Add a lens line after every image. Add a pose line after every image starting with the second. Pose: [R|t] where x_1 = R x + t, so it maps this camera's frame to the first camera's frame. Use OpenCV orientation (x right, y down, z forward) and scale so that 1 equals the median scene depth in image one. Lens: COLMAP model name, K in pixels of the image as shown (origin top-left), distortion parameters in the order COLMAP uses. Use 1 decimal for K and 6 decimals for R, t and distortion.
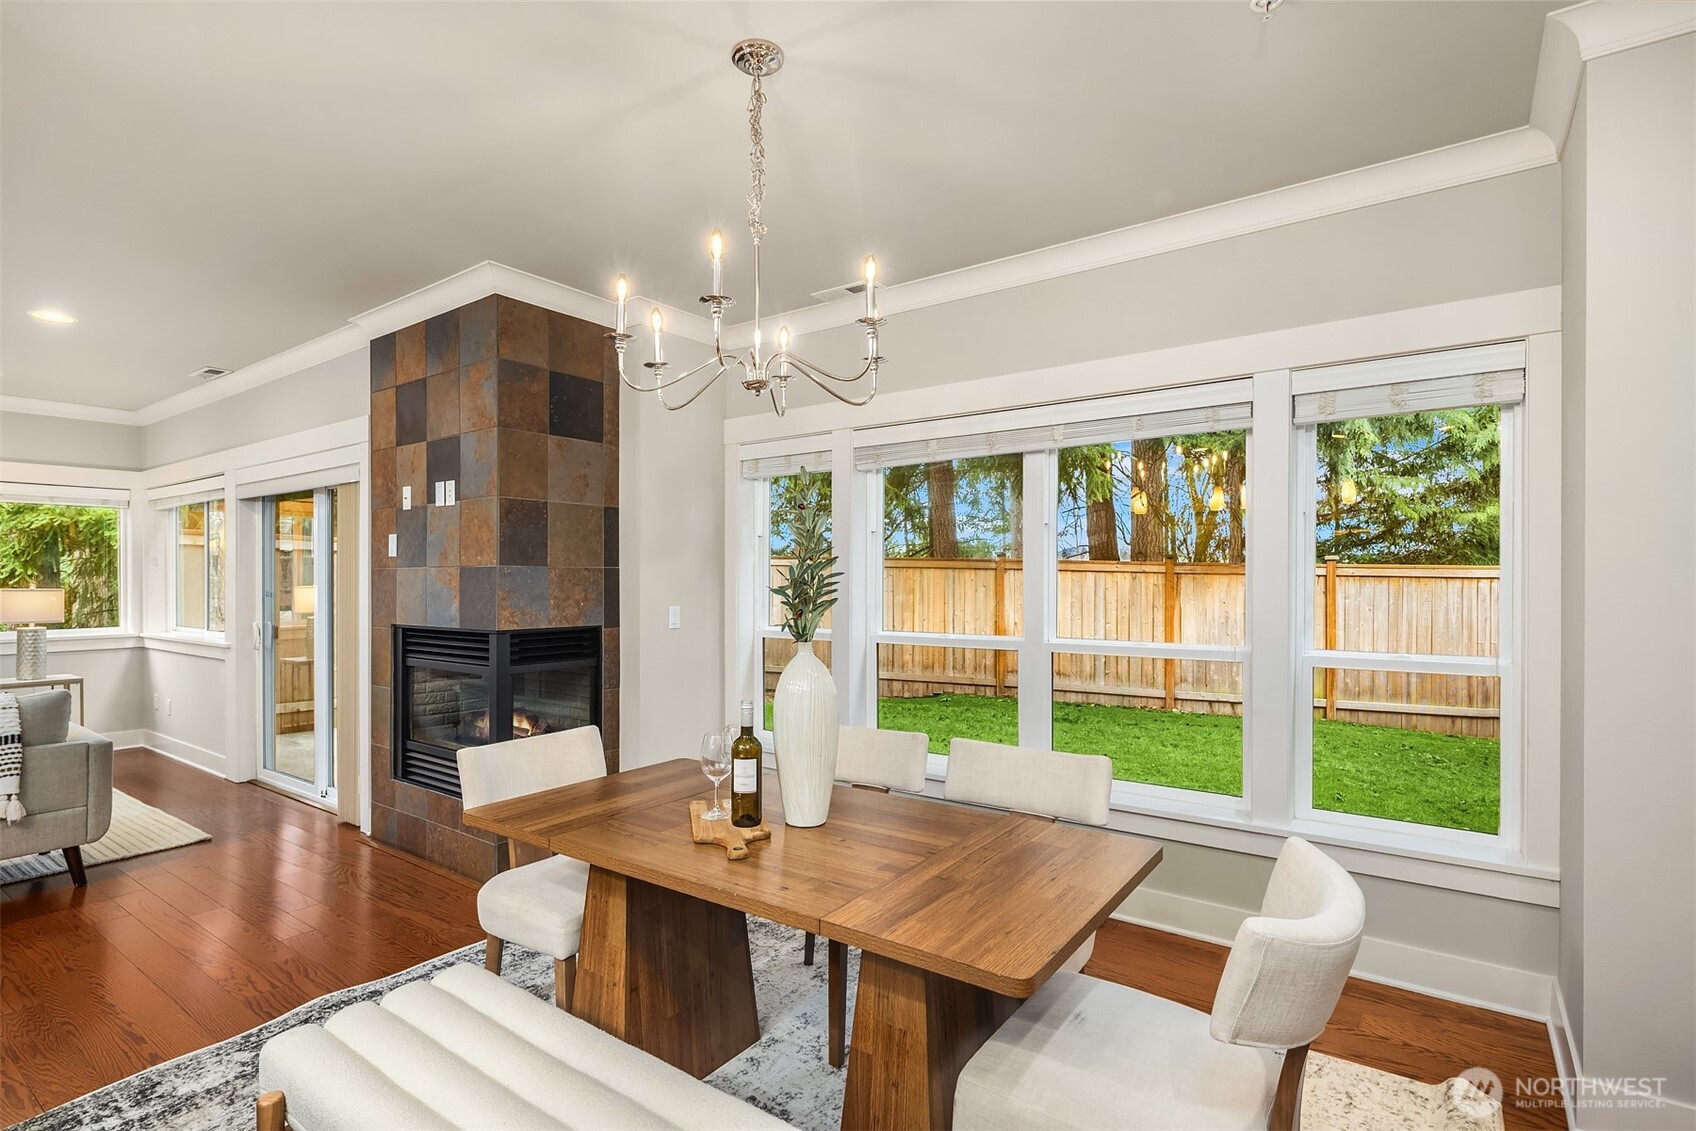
lens RADIAL K [[825.1, 0, 850.5], [0, 825.1, 580.8], [0, 0, 1]] dist [-0.001681, -0.006448]
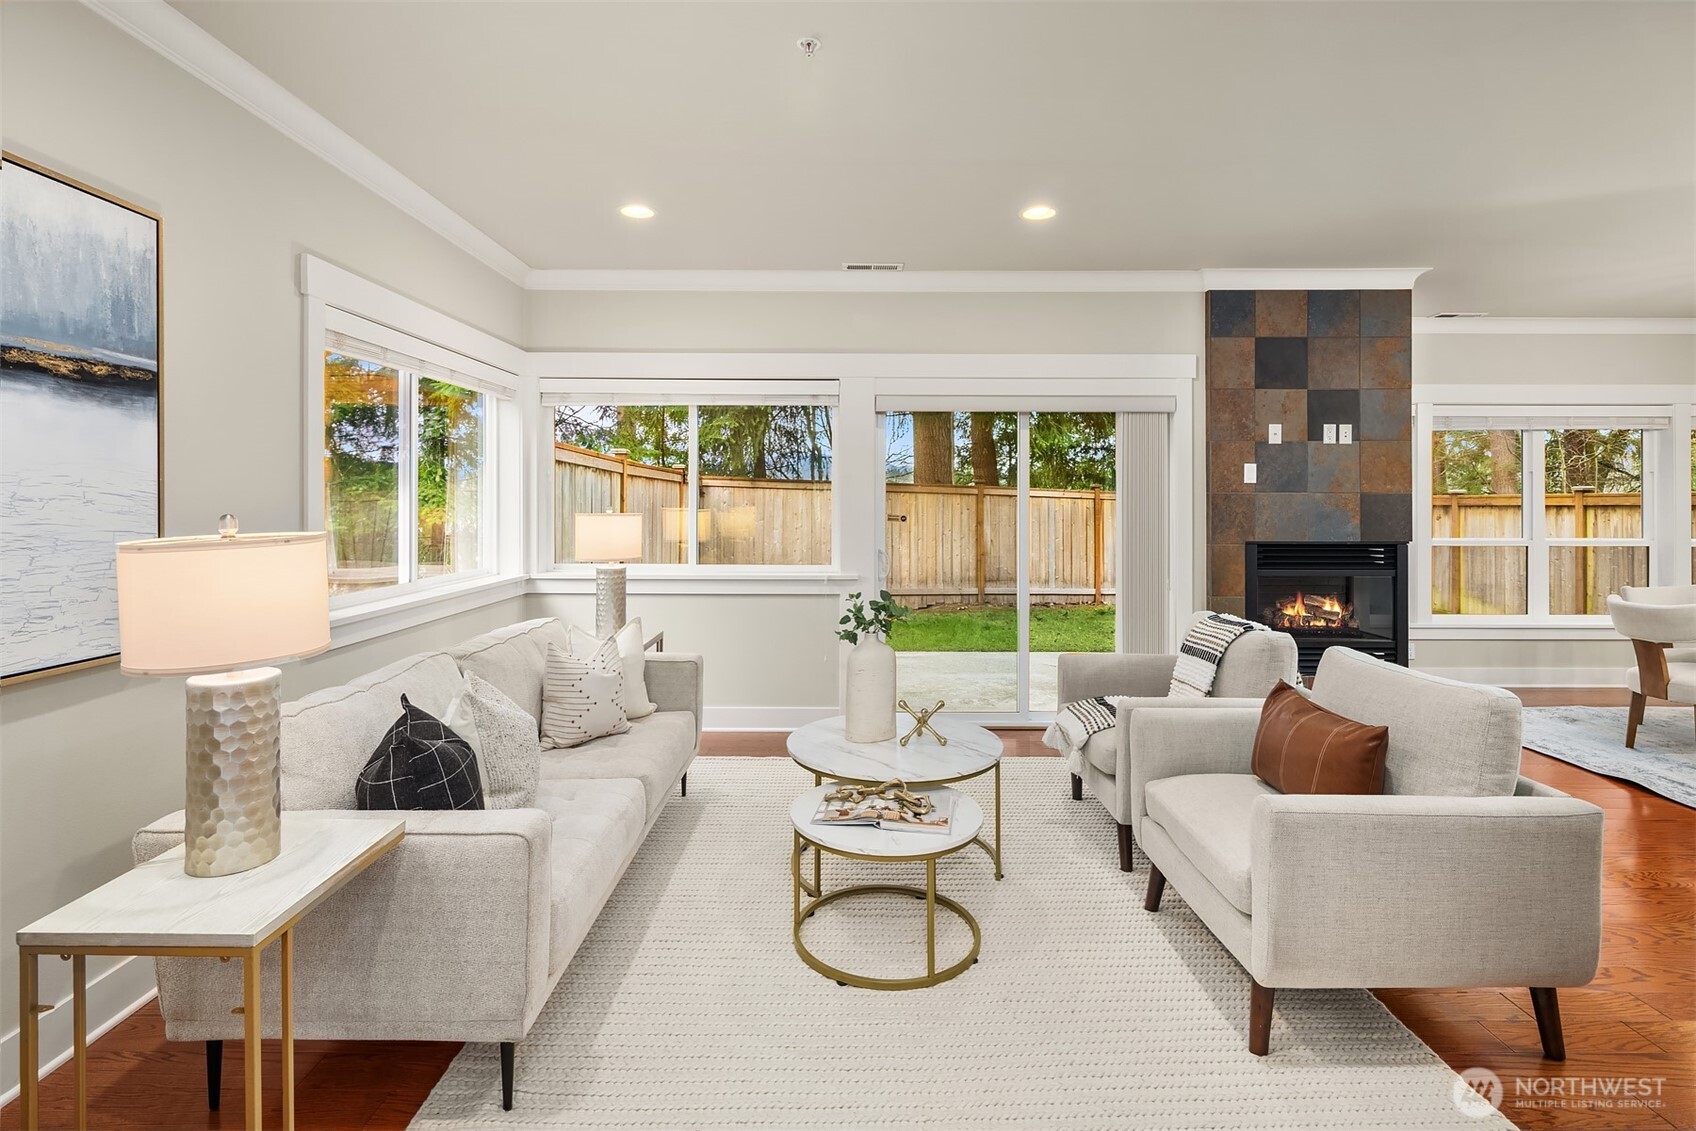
lens RADIAL K [[825.1, 0, 836.9], [0, 825.1, 494.9], [0, 0, 1]] dist [-0.001681, -0.006448]
pose [[0.819133, 0.009027, 0.573533, -1.667344], [-0.001945, 0.999914, -0.012960, 0.003734], [-0.573601, 0.009500, 0.819080, 0.377596]]
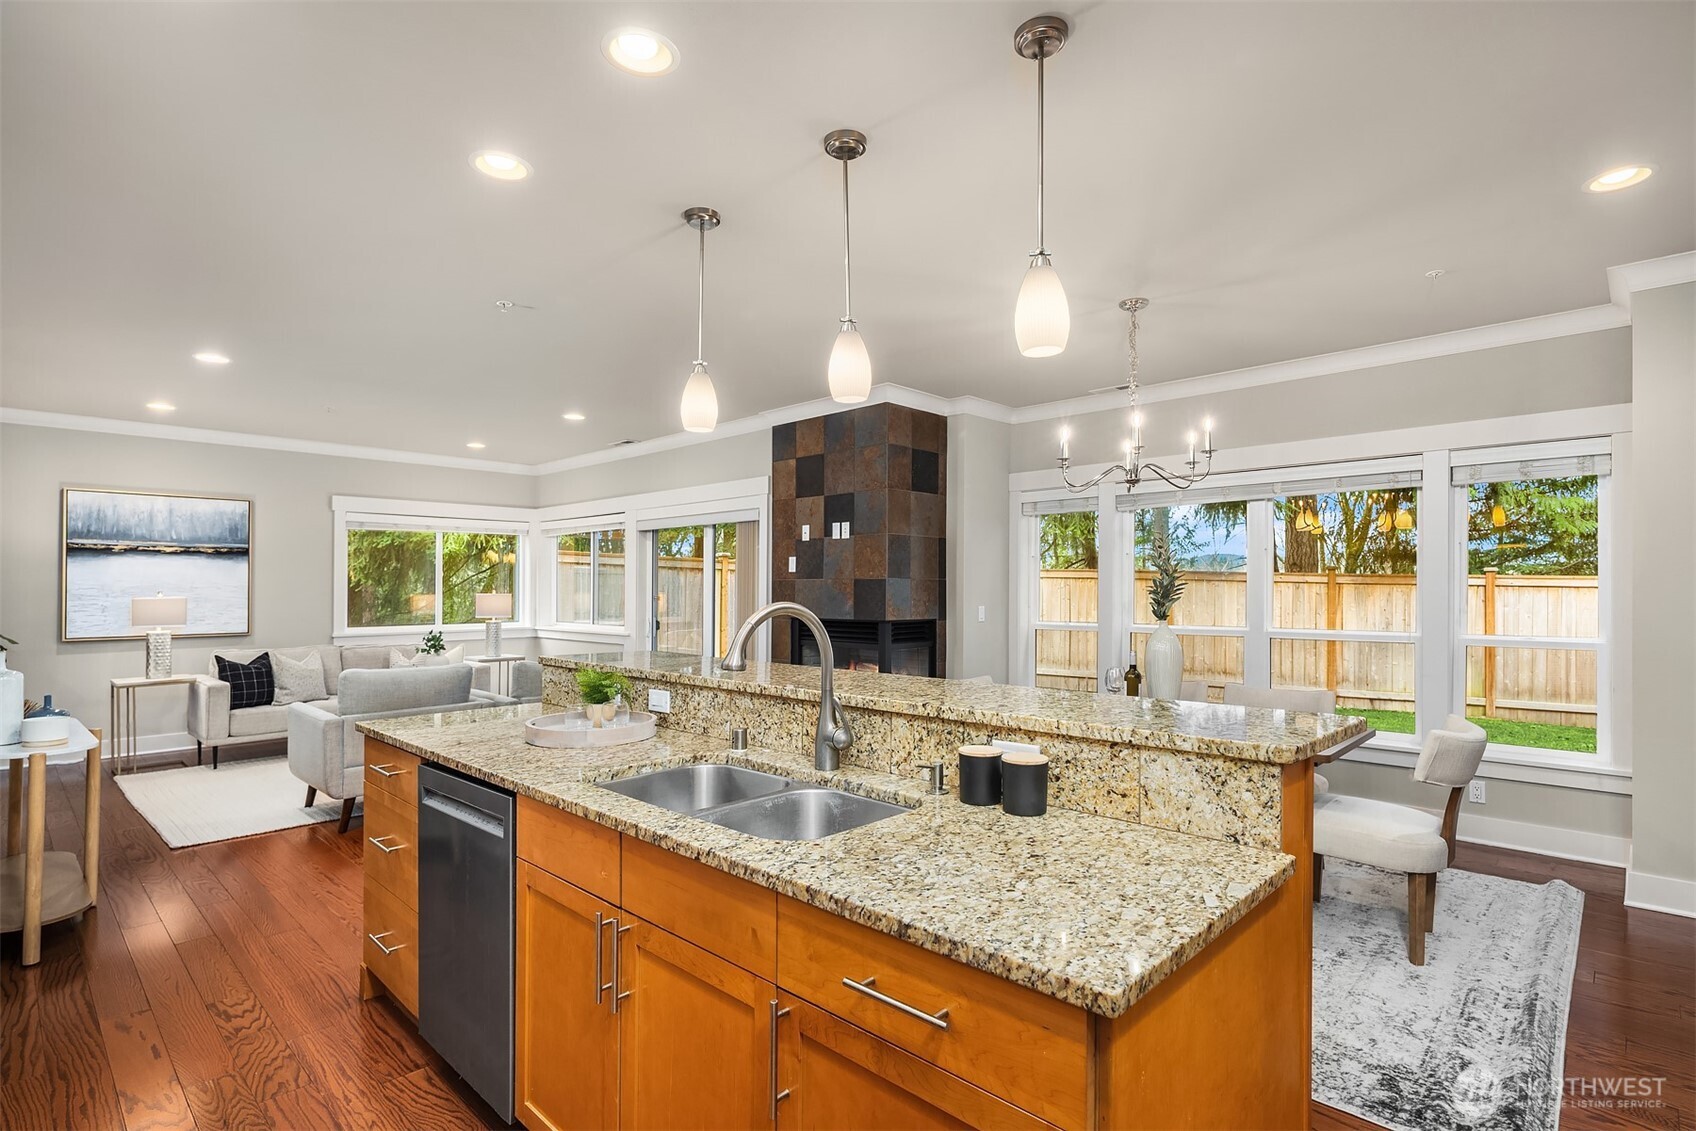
lens RADIAL K [[825.1, 0, 843.3], [0, 825.1, 583.0], [0, 0, 1]] dist [-0.001681, -0.006448]
pose [[0.989575, 0.000424, -0.144016, -0.245193], [-0.001864, 0.999950, -0.009860, 0.005360], [0.144004, 0.010026, 0.989526, -0.457091]]
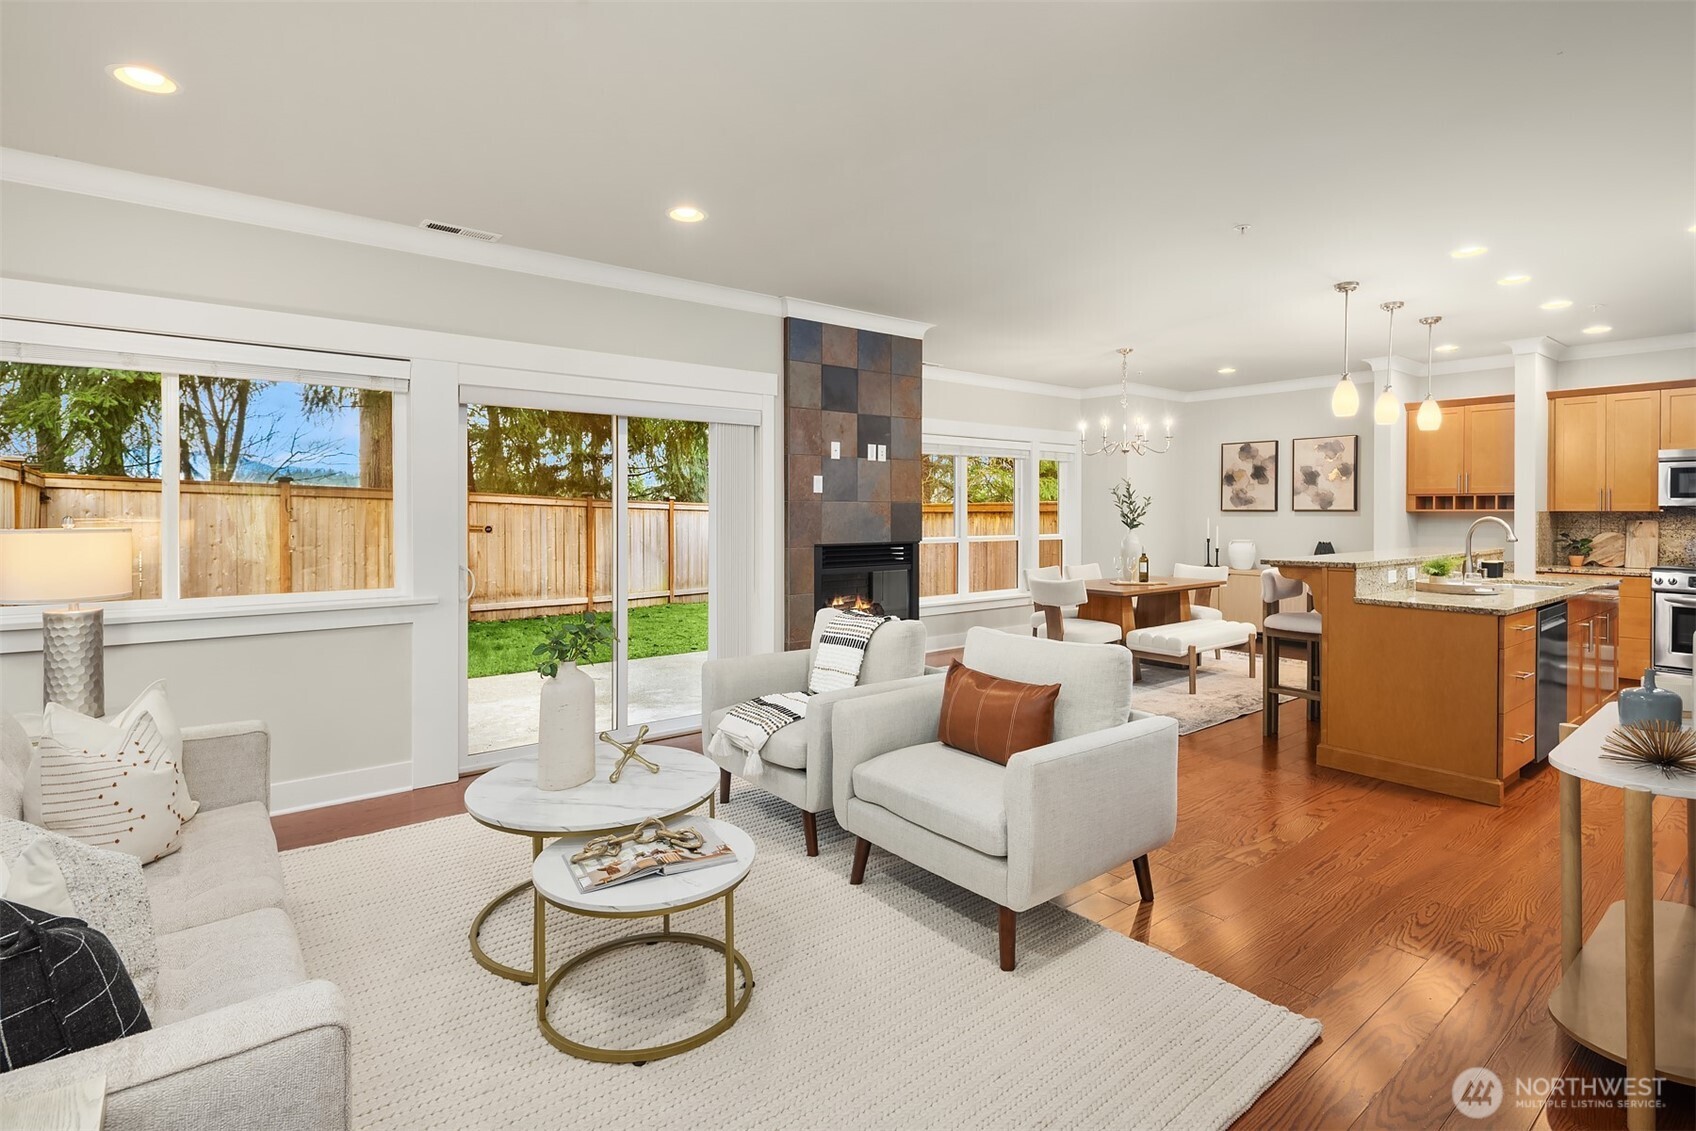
lens RADIAL K [[825.1, 0, 849.2], [0, 825.1, 513.3], [0, 0, 1]] dist [-0.001681, -0.006448]
pose [[0.275169, -0.000566, 0.961396, -1.772816], [0.002304, 0.999997, -0.000071, 0.003635], [-0.961393, 0.002235, 0.275170, 0.581170]]
